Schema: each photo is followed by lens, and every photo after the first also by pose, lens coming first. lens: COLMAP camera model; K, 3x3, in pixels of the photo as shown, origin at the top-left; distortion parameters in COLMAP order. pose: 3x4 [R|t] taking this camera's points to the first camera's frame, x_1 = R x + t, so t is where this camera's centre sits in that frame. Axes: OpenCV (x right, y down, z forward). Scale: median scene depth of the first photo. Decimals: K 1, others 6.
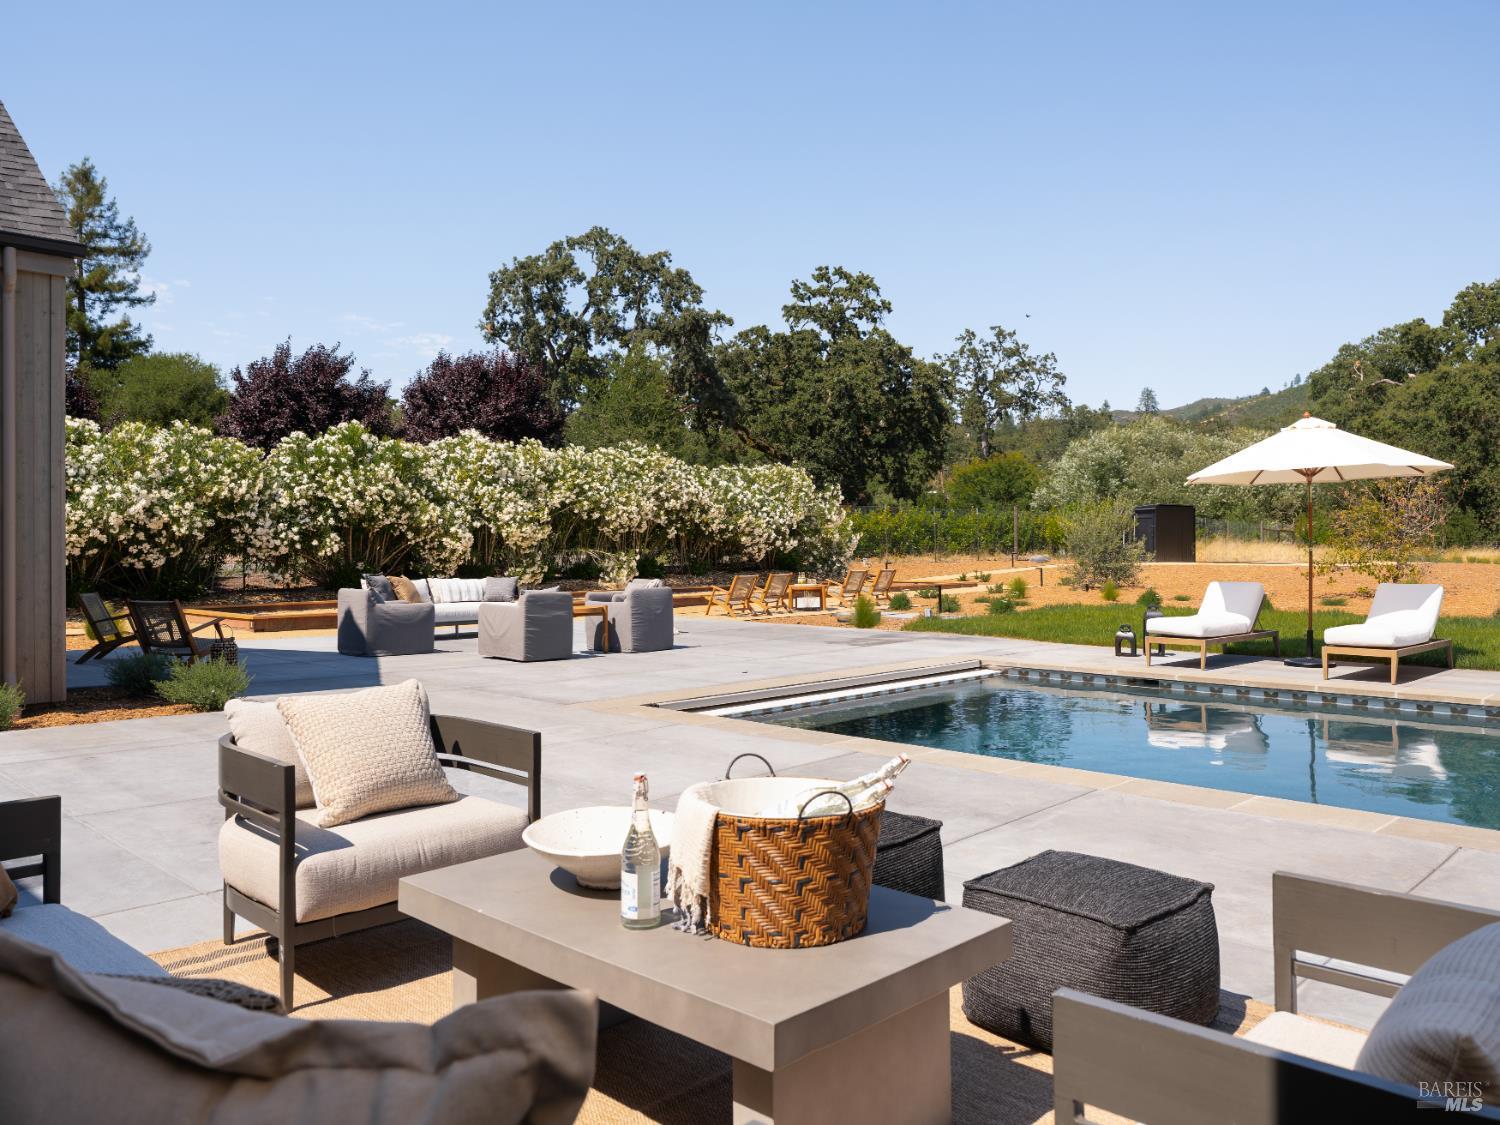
lens RADIAL K [[1138.7, 0, 726.3], [0, 1138.7, 559.1], [0, 0, 1]] dist [-0.002326, 0.003230]
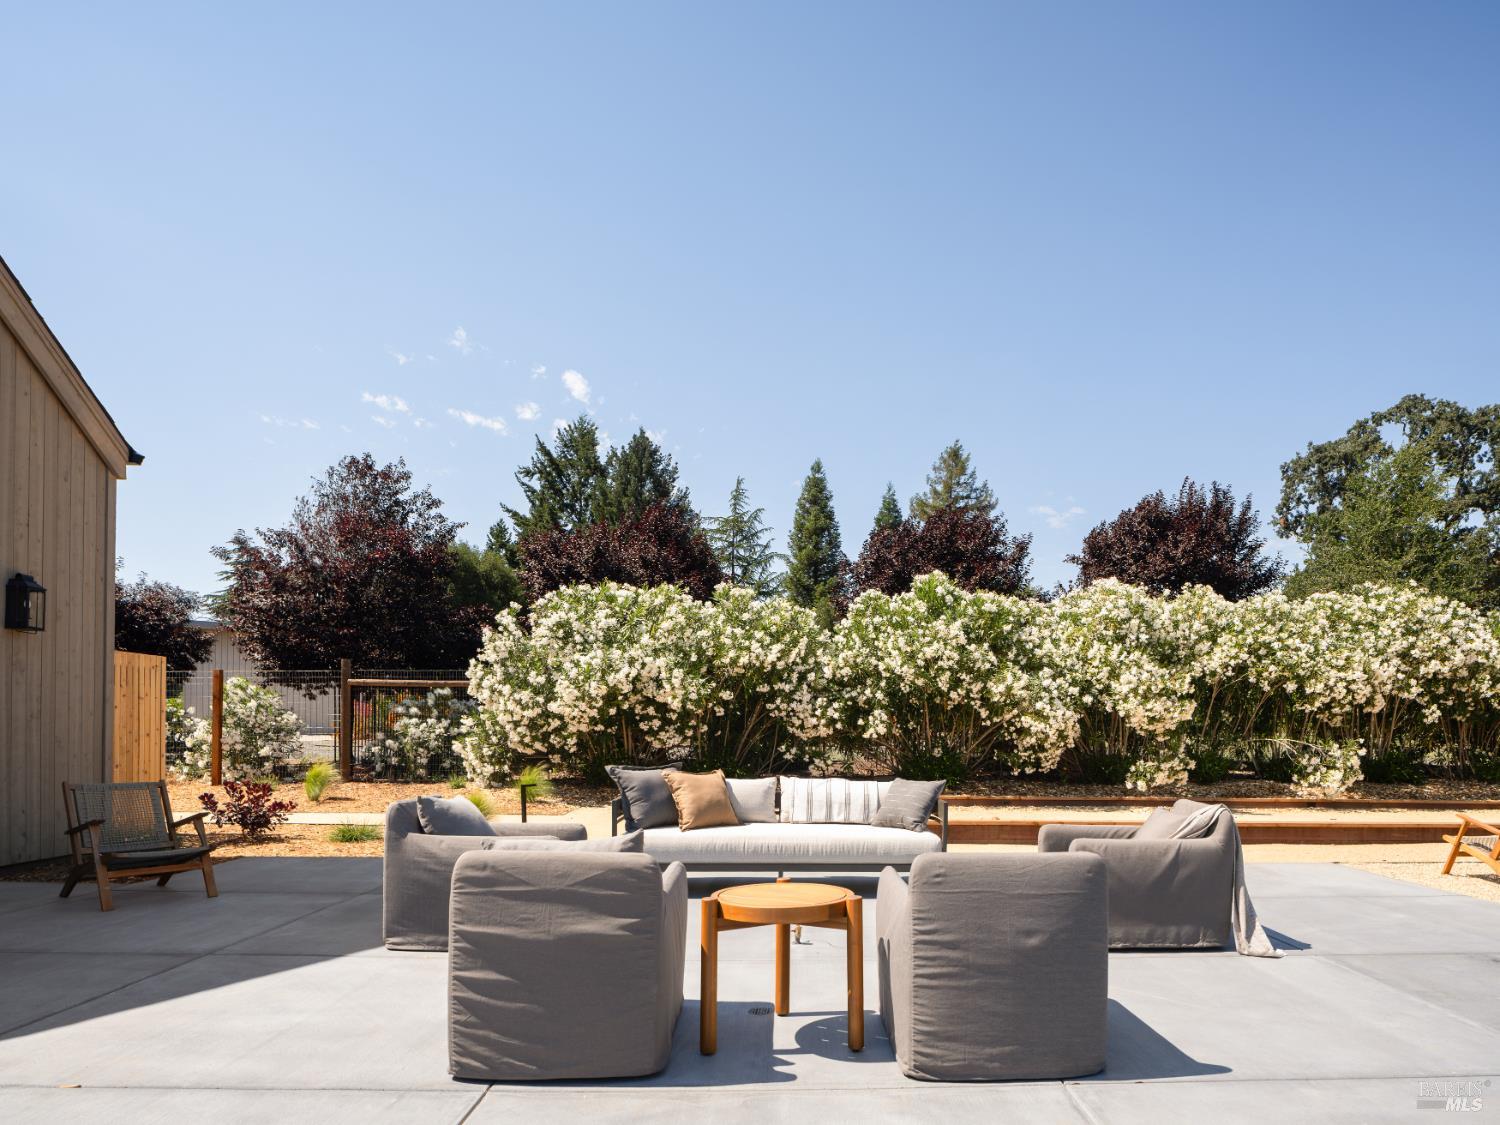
lens RADIAL K [[868.3, 0, 853.1], [0, 868.3, 740.9], [0, 0, 1]] dist [0.005328, 0.001102]
pose [[0.756799, 0.015276, -0.653470, 0.020976], [-0.022246, 0.999750, -0.002393, 0.000298], [0.653270, 0.016348, 0.756949, 0.357821]]
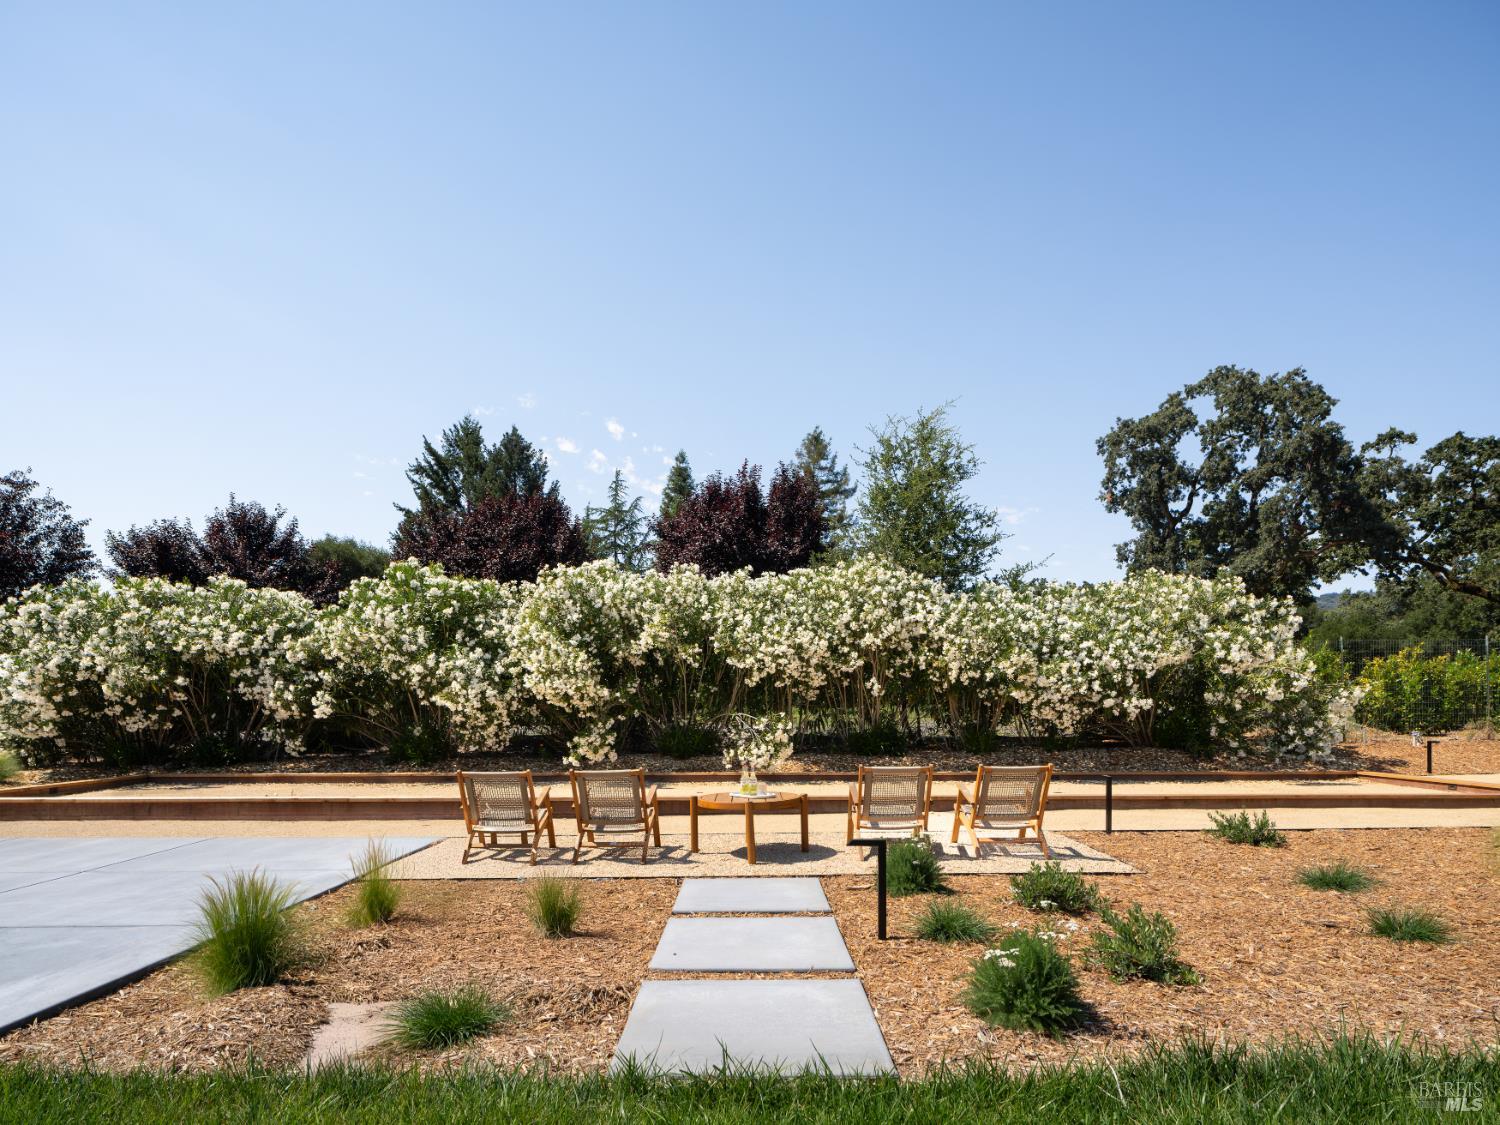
lens RADIAL K [[838.1, 0, 766.6], [0, 838.1, 714.7], [0, 0, 1]] dist [-0.002810, 0.000982]
pose [[0.714363, 0.000766, -0.699775, 0.201426], [-0.008213, 0.999940, -0.007291, -0.002914], [0.699727, 0.010956, 0.714326, 0.530686]]
